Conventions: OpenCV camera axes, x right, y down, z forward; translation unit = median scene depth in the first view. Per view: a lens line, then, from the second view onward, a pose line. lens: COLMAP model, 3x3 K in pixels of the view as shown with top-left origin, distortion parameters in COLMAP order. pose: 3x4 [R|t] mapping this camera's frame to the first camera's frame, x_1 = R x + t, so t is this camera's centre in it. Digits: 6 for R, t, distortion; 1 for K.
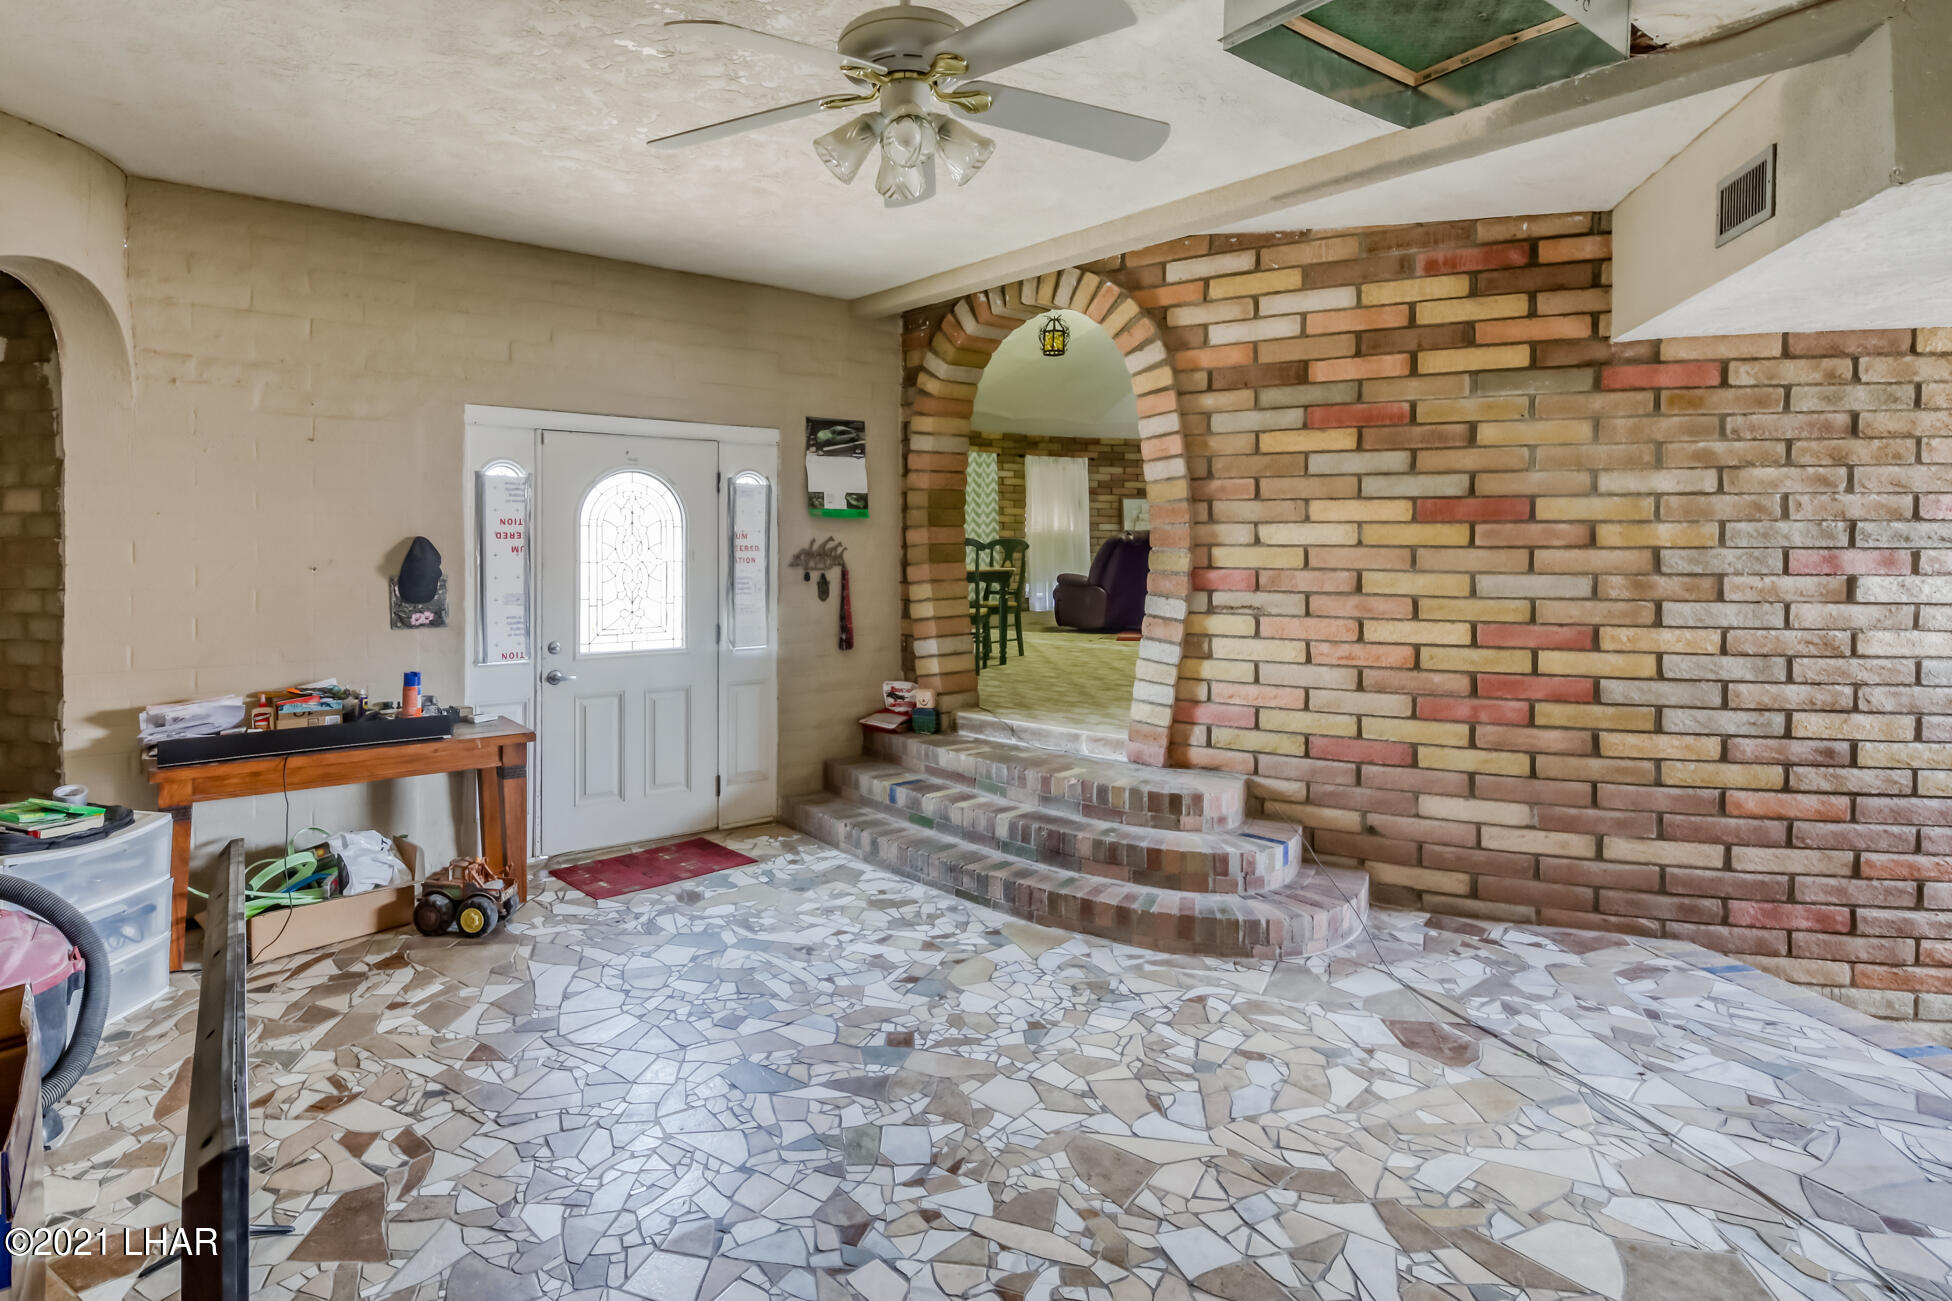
lens RADIAL K [[1043.0, 0, 857.5], [0, 1043.0, 551.0], [0, 0, 1]] dist [0.000455, -0.000895]
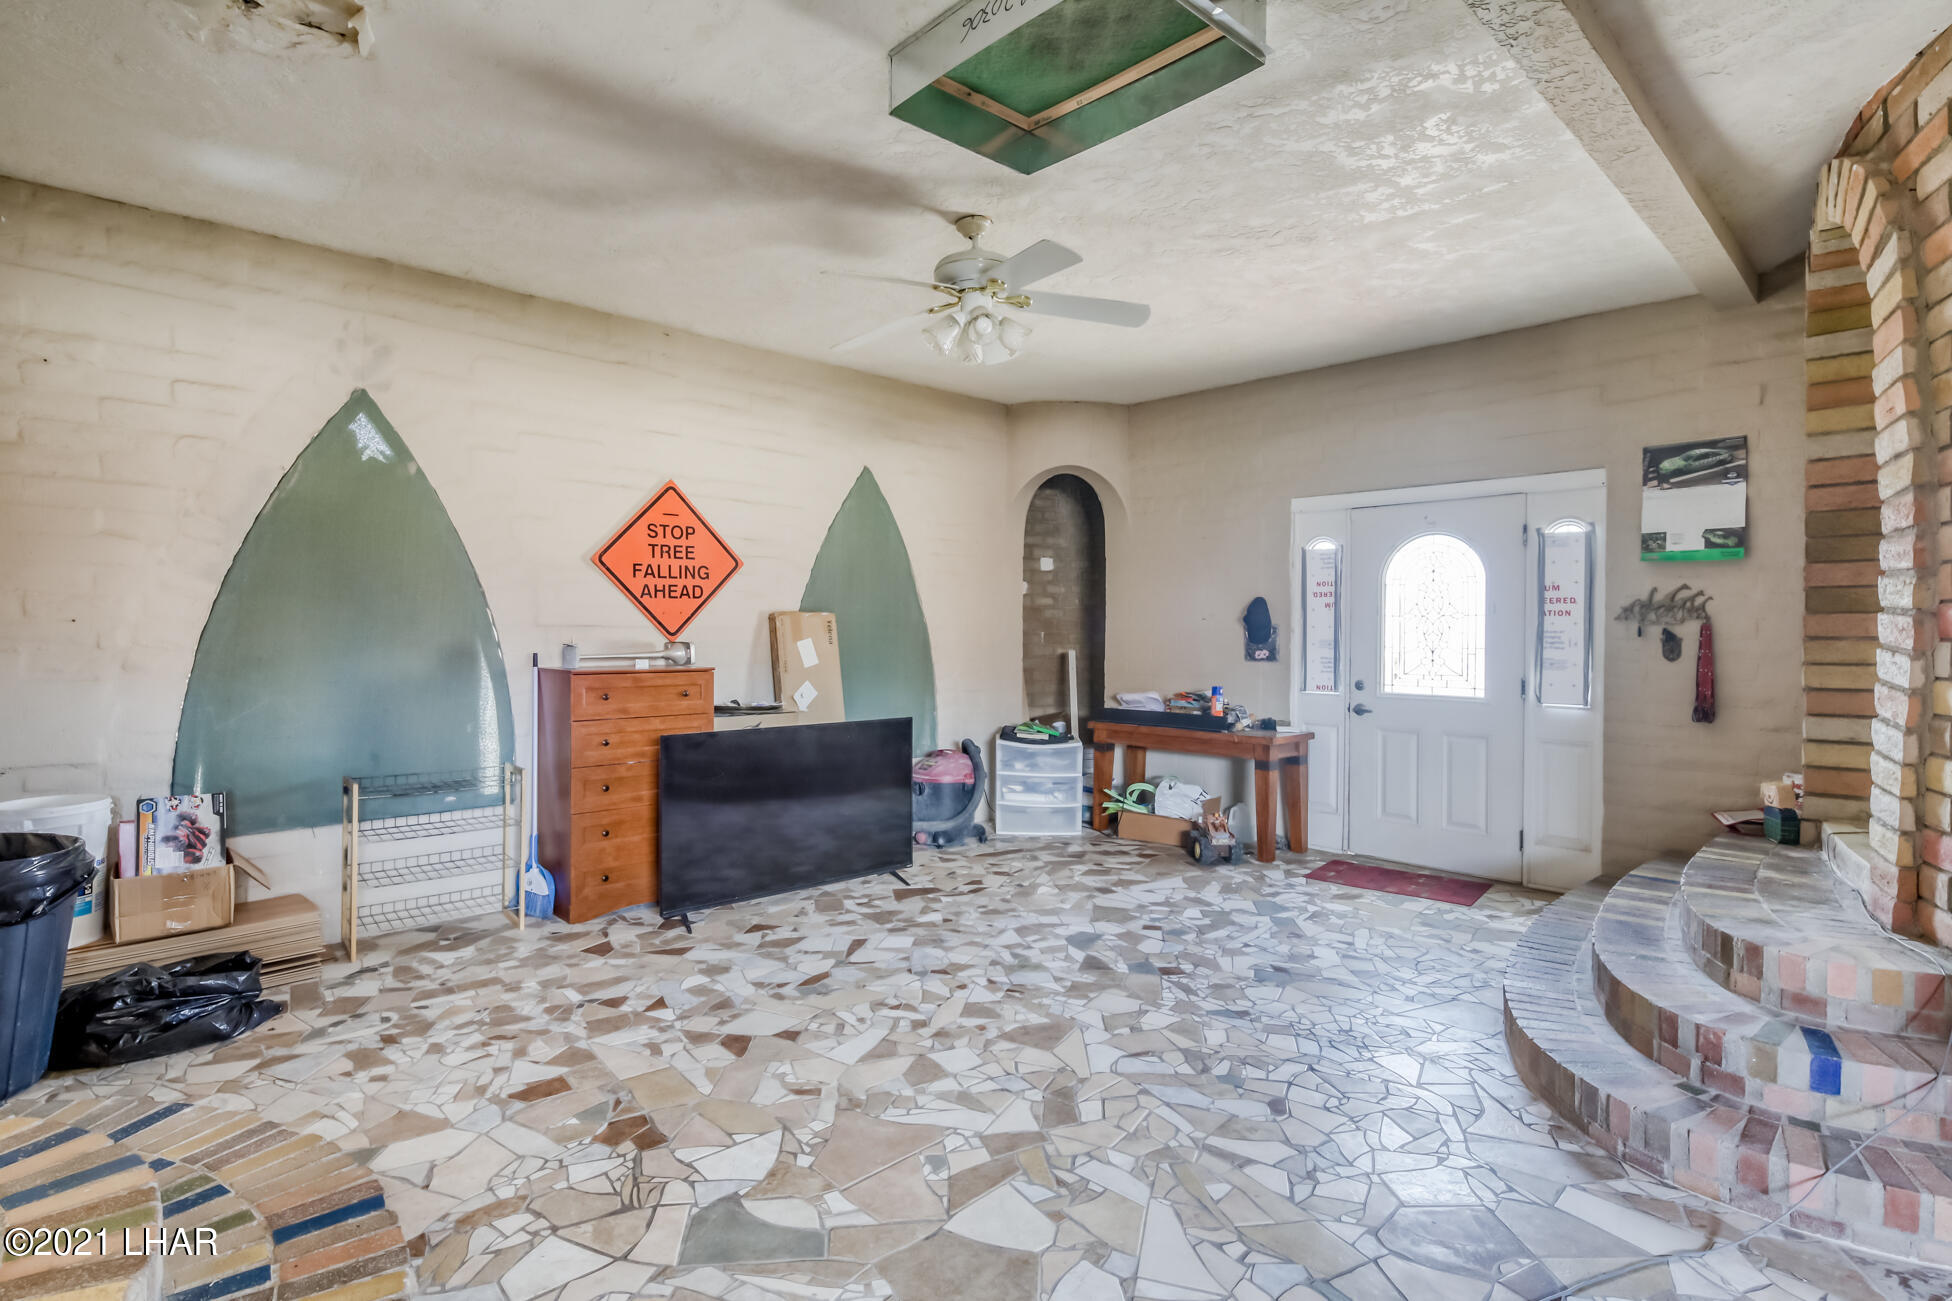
lens RADIAL K [[955.1, 0, 975.1], [0, 955.1, 643.1], [0, 0, 1]] dist [0.001318, -0.000072]
pose [[0.156908, 0.008551, -0.987576, 0.654560], [-0.014849, 0.999870, 0.006298, 0.037684], [0.987502, 0.013677, 0.157014, 0.329398]]
